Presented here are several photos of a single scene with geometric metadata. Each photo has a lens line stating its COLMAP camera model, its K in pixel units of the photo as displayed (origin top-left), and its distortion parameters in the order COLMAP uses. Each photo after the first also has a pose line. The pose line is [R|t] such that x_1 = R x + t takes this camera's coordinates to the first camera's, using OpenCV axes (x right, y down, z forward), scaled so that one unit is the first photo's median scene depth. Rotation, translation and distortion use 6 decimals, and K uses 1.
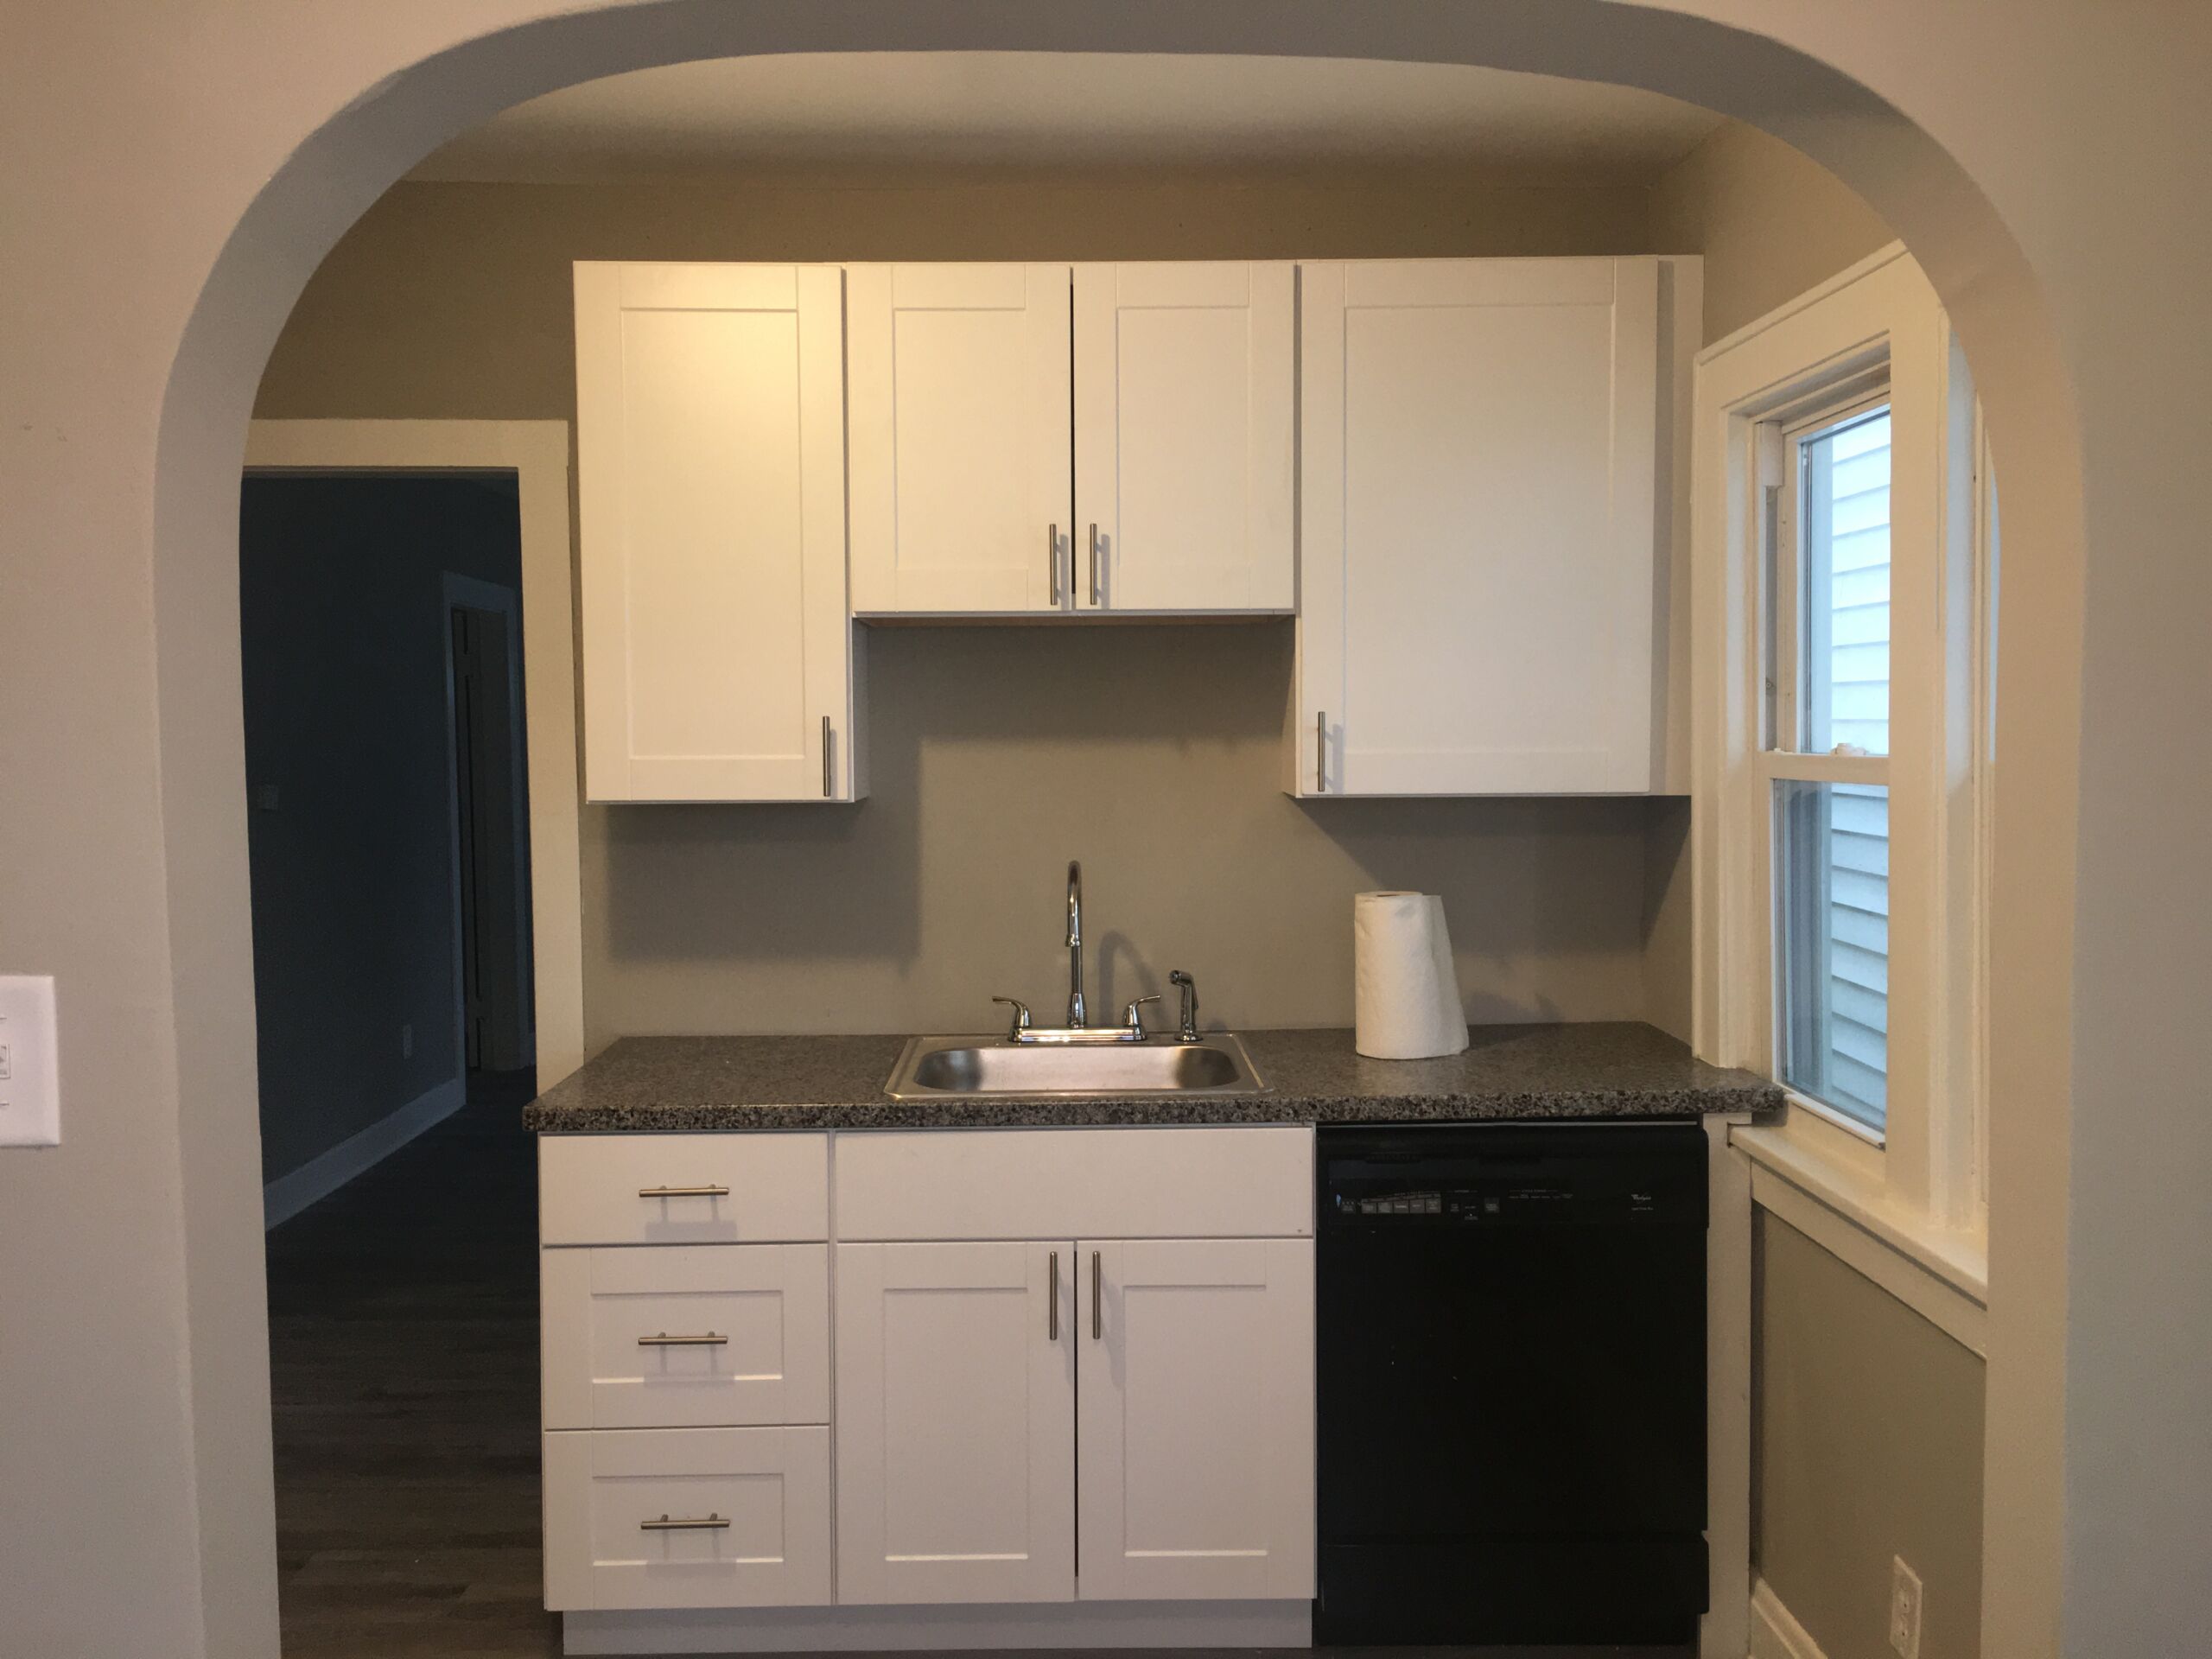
lens RADIAL K [[1874.8, 0, 1104.7], [0, 1874.8, 822.9], [0, 0, 1]] dist [0.013690, -0.013840]
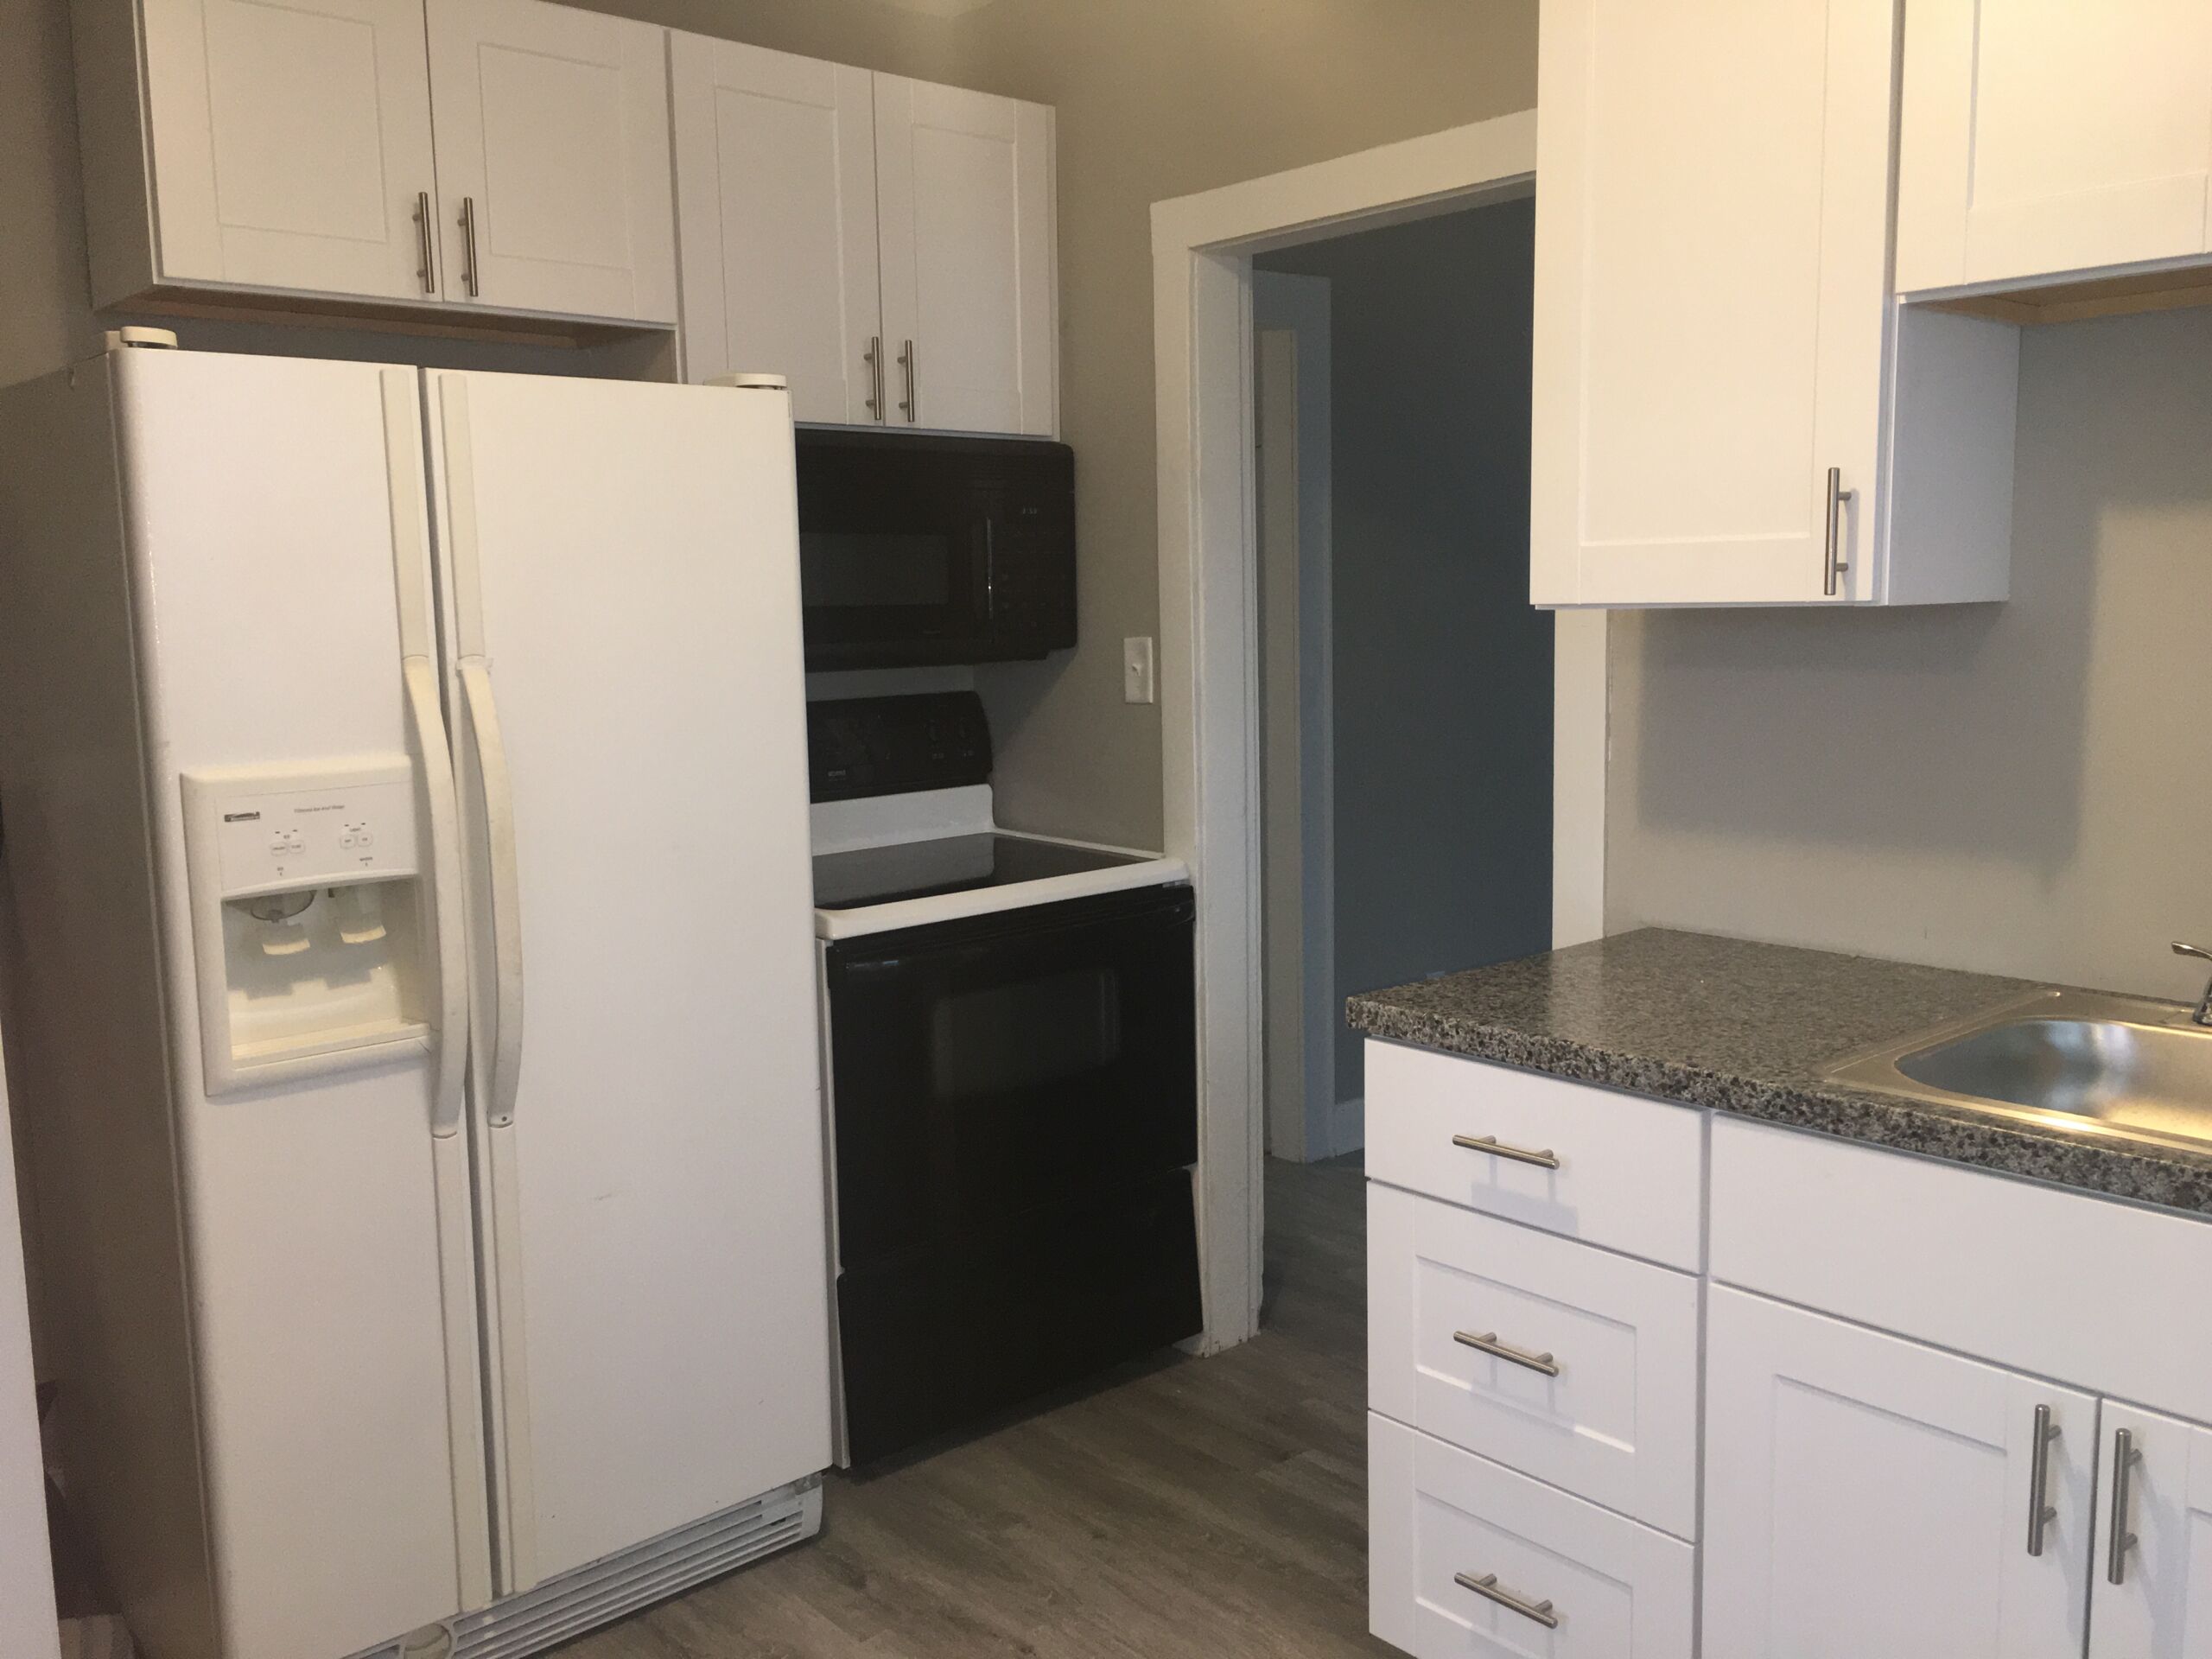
lens RADIAL K [[1874.8, 0, 1106.2], [0, 1874.8, 833.2], [0, 0, 1]] dist [0.013690, -0.013840]
pose [[0.639757, 0.093883, -0.762822, 0.205685], [-0.028631, 0.994734, 0.098414, 0.011693], [0.768044, -0.041121, 0.639076, 0.432066]]
